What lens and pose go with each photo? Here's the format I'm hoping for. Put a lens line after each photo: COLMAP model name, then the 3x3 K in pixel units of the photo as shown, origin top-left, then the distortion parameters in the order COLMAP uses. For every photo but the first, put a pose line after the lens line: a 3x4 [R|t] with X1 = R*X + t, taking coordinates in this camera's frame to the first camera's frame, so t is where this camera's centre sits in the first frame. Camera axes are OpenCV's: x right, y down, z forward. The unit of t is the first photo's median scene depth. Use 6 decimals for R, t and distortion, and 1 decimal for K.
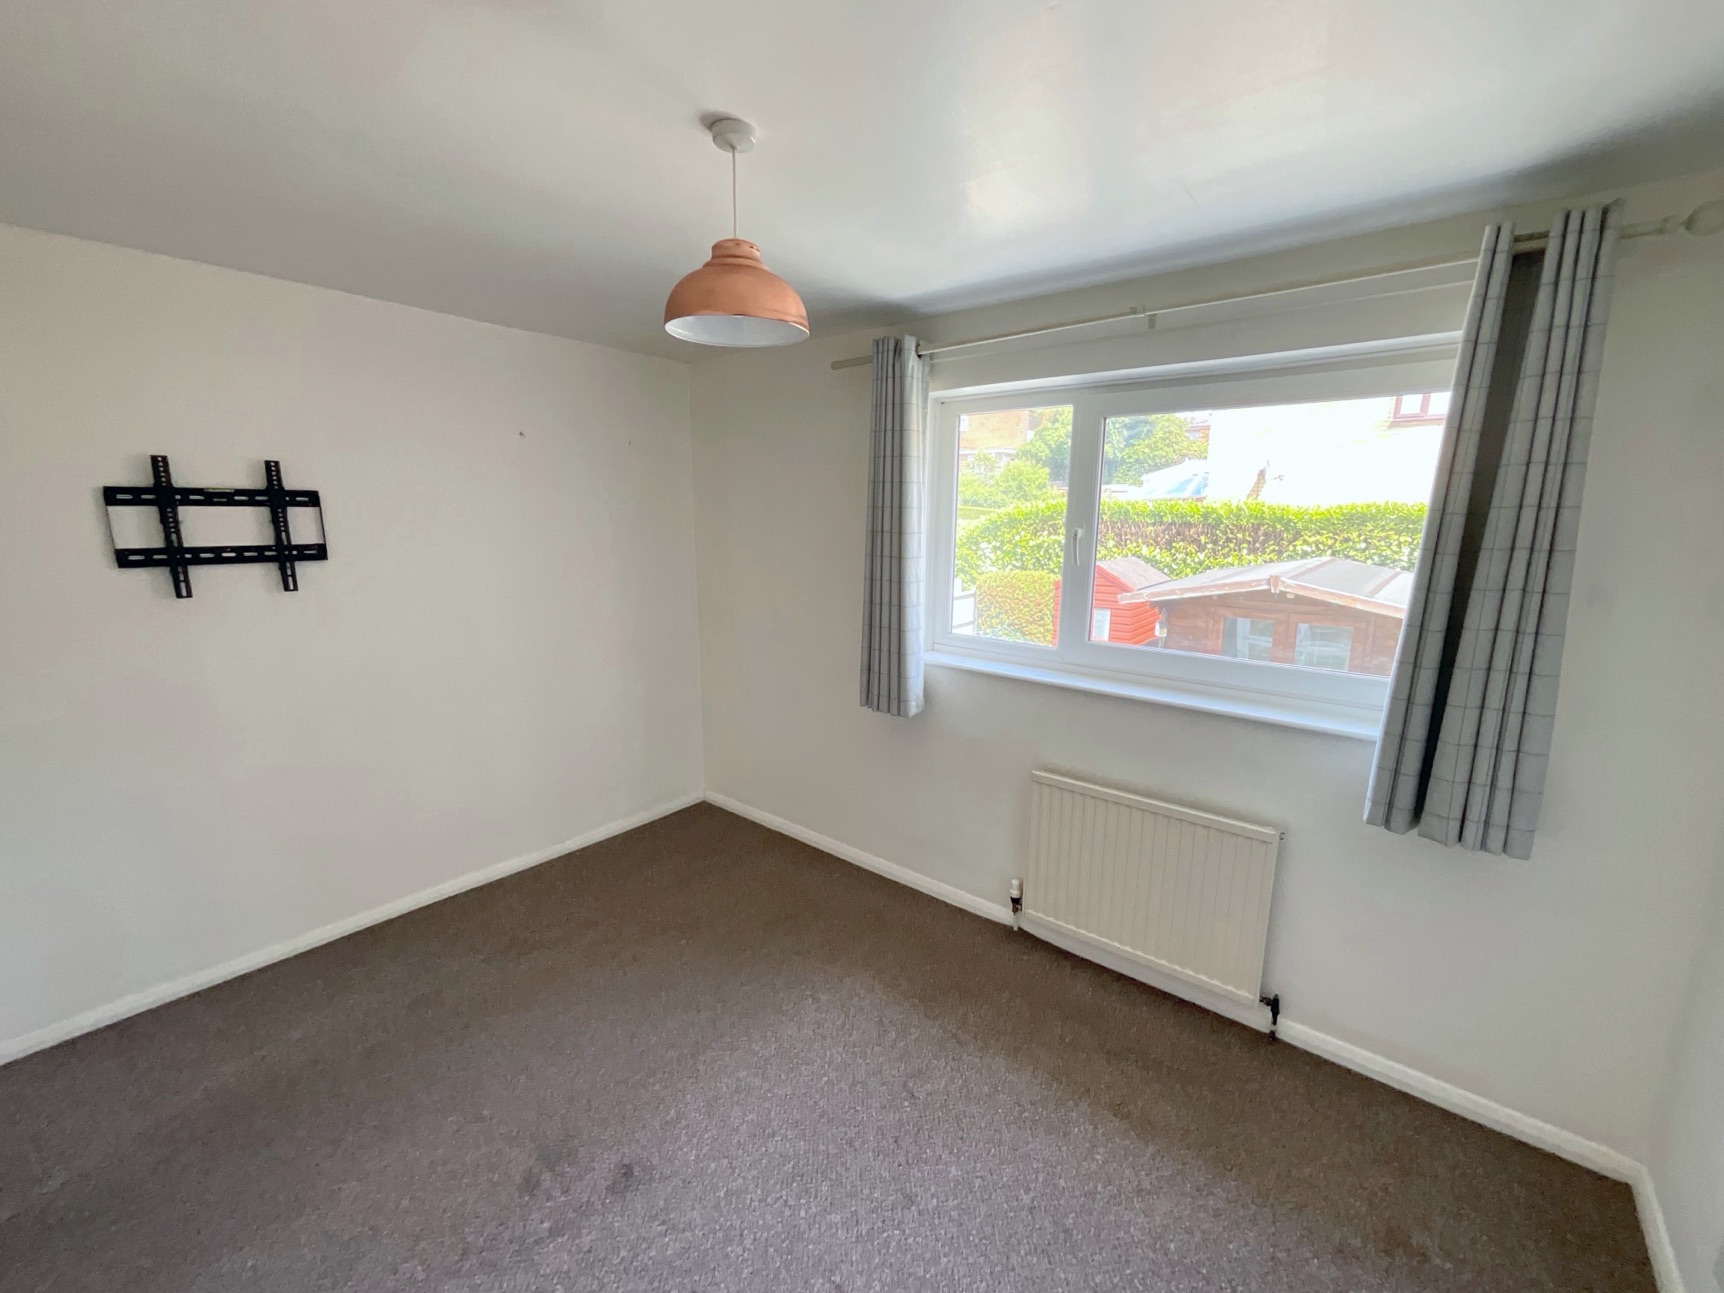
lens RADIAL K [[700.1, 0, 862.0], [0, 700.1, 646.5], [0, 0, 1]] dist [-0.002619, 0.001104]
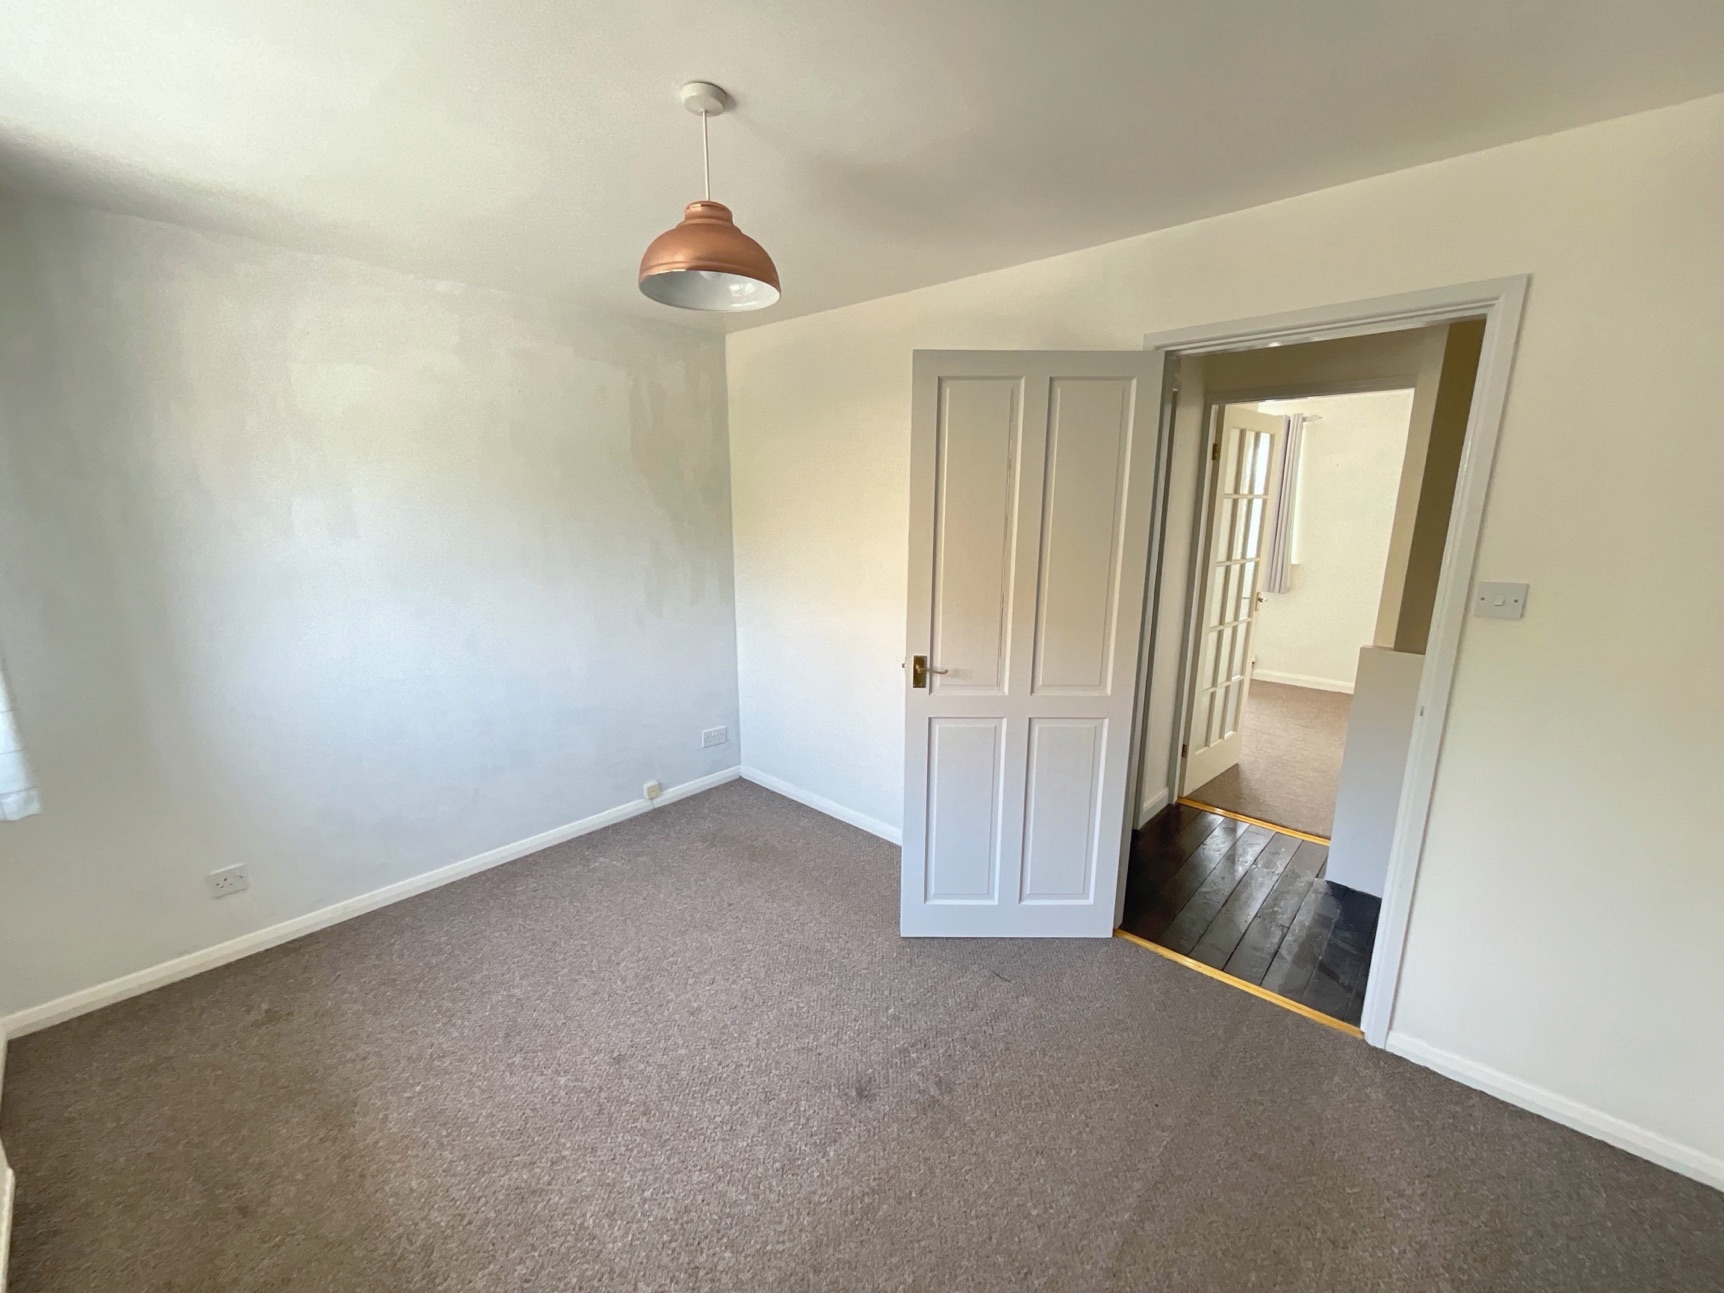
lens RADIAL K [[700.1, 0, 862.0], [0, 700.1, 646.5], [0, 0, 1]] dist [-0.002619, 0.001104]
pose [[-0.998624, -0.025324, 0.045930, -0.367691], [-0.005477, 0.921277, 0.388868, -0.299169], [-0.052162, 0.388081, -0.920148, 1.719660]]
